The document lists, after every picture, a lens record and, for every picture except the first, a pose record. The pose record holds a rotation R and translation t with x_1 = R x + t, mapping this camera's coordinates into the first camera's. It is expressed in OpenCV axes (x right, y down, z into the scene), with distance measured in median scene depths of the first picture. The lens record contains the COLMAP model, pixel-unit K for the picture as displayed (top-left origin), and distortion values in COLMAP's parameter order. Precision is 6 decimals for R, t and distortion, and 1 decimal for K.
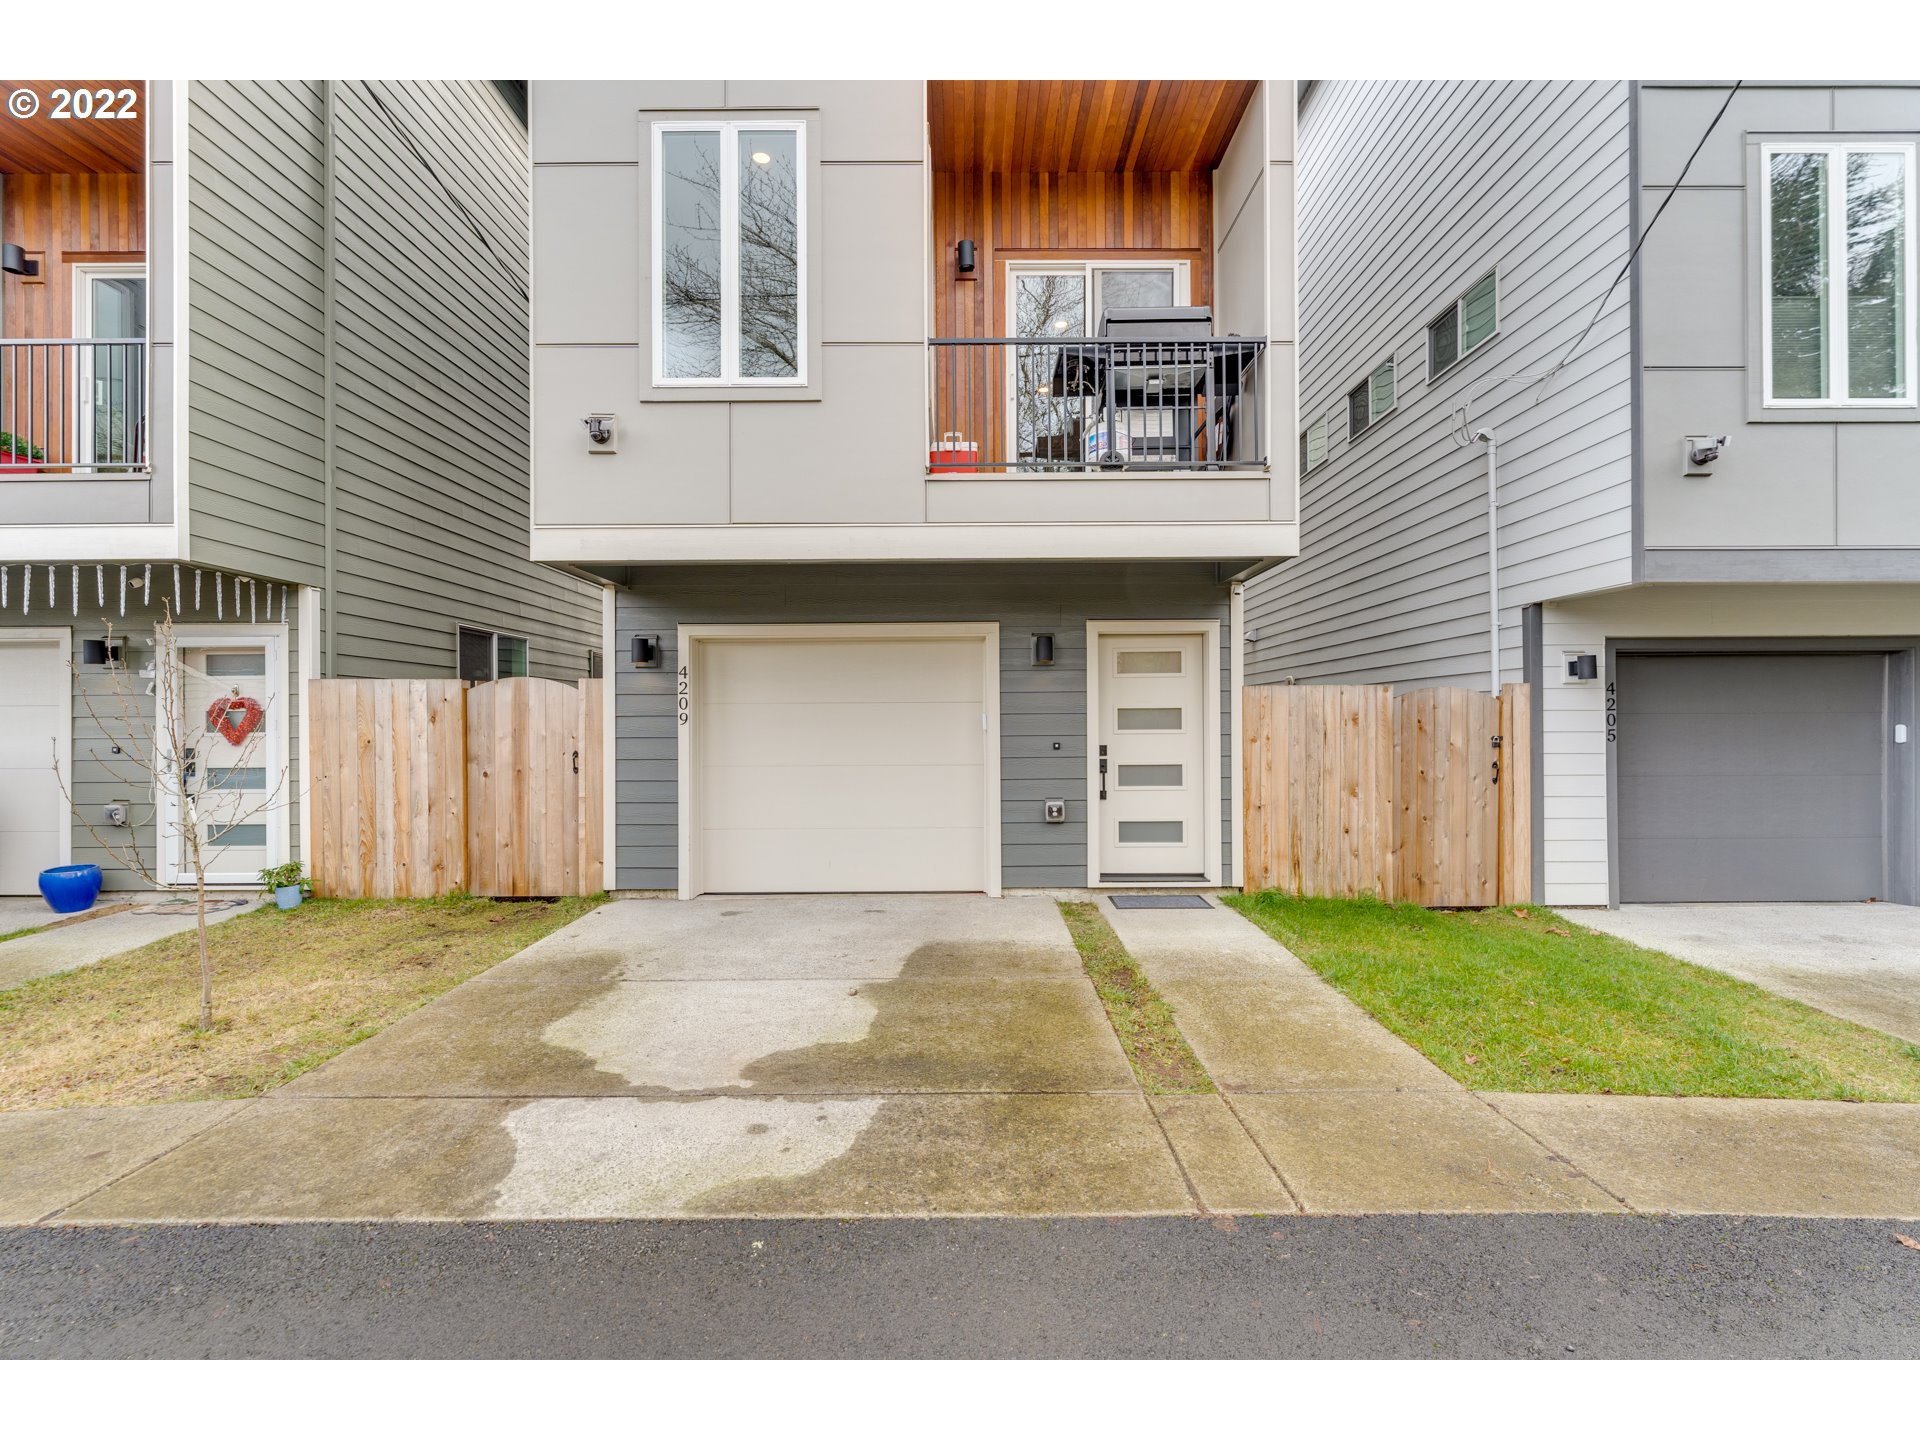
lens RADIAL K [[890.0, 0, 966.2], [0, 890.0, 722.0], [0, 0, 1]] dist [-0.003453, 0.000535]
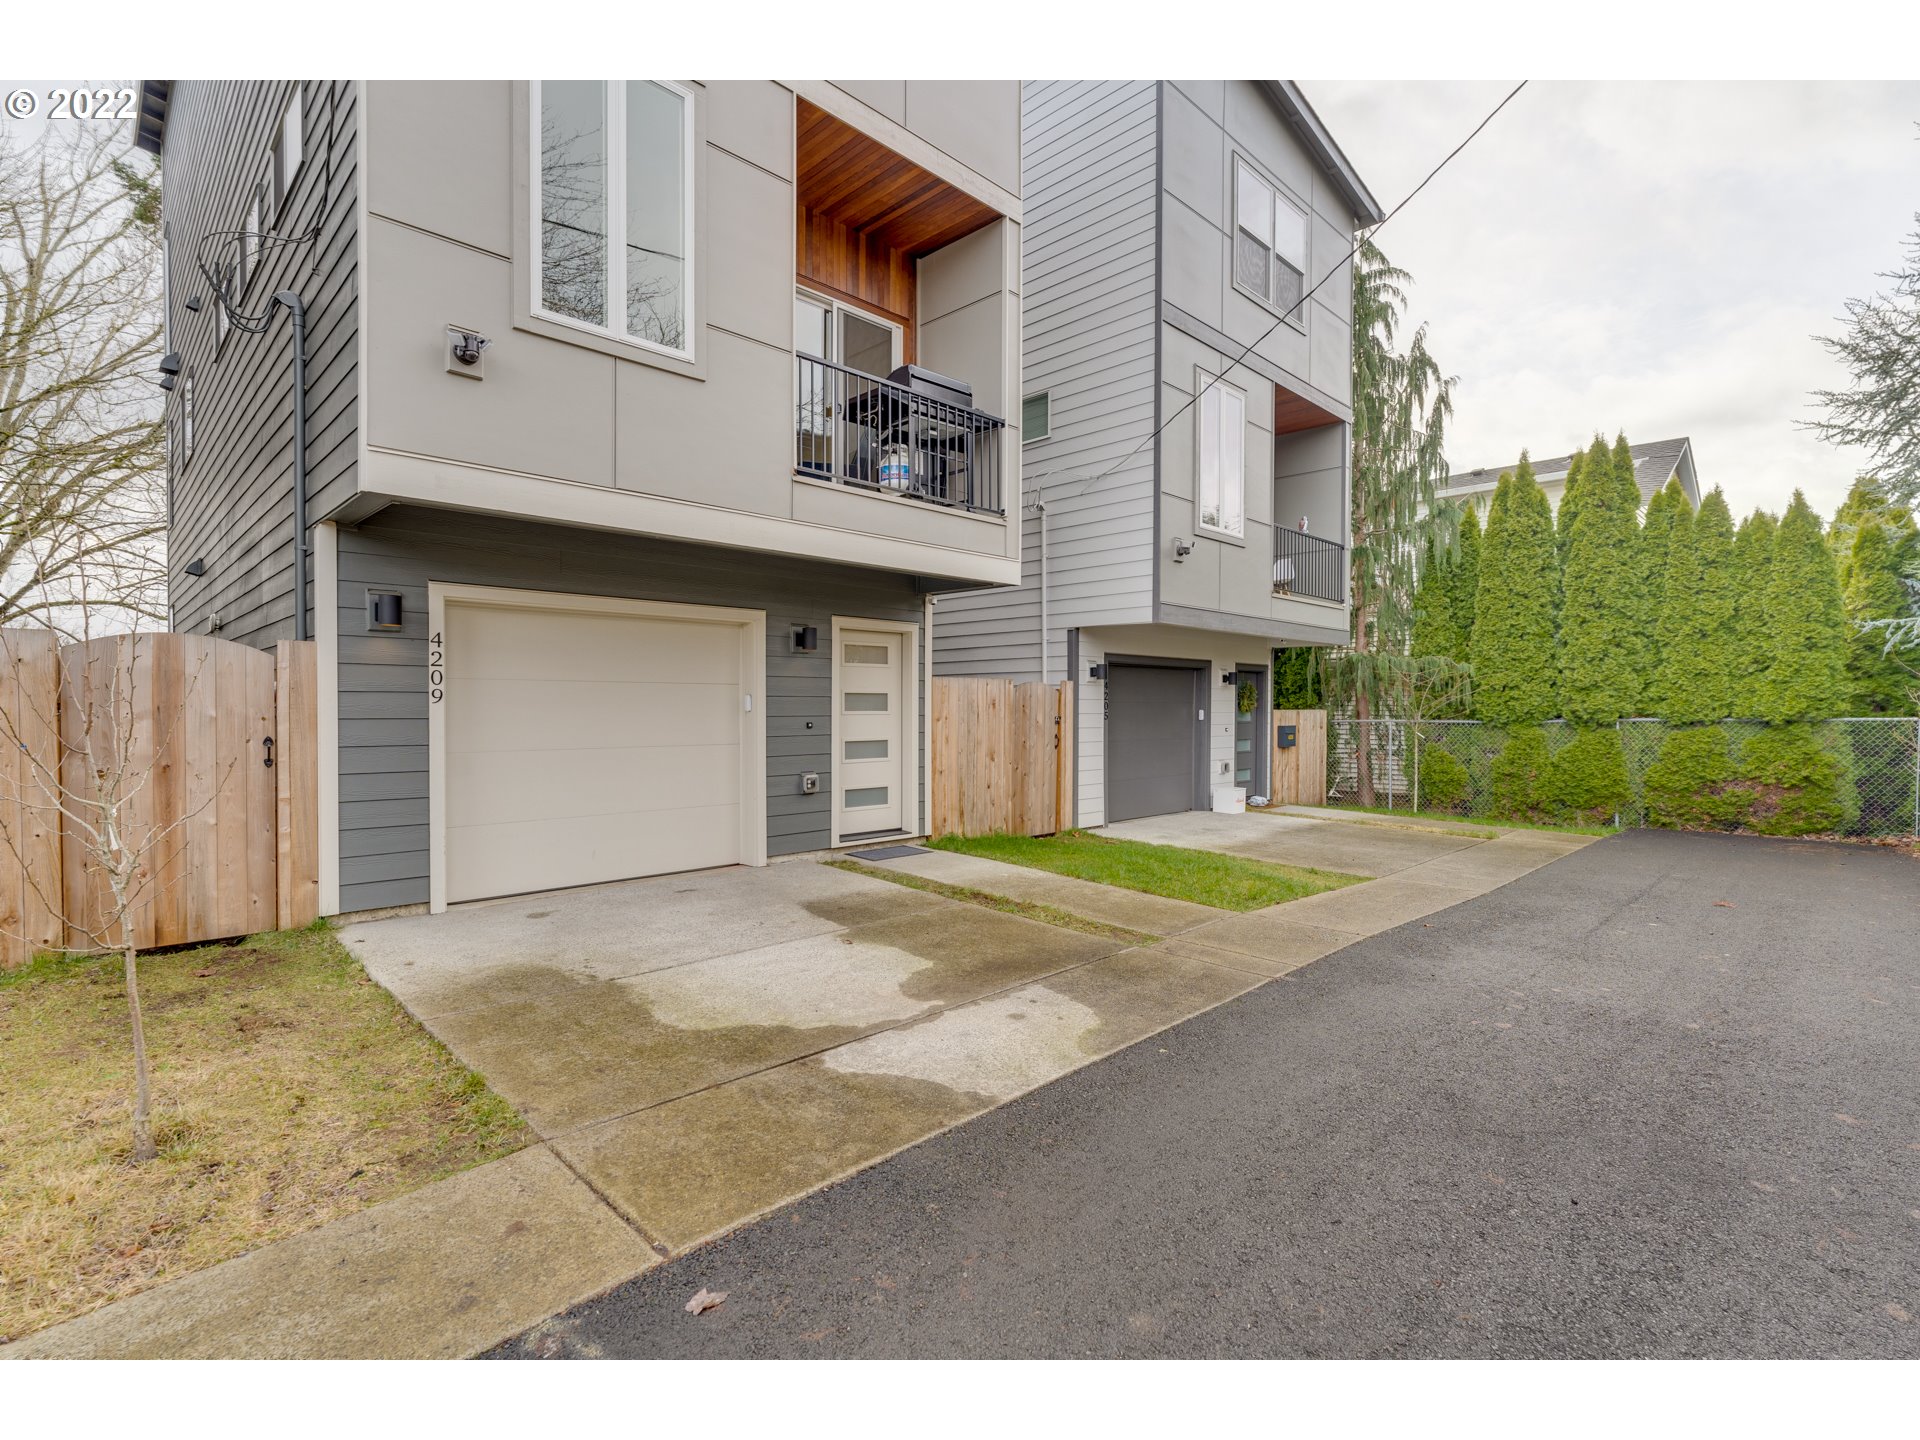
lens RADIAL K [[890.0, 0, 972.7], [0, 890.0, 720.8], [0, 0, 1]] dist [-0.003453, 0.000535]
pose [[0.710758, -0.004029, 0.703425, -0.543154], [-0.008914, 0.999852, 0.014733, 0.002905], [-0.703380, -0.016742, 0.710617, 0.057987]]
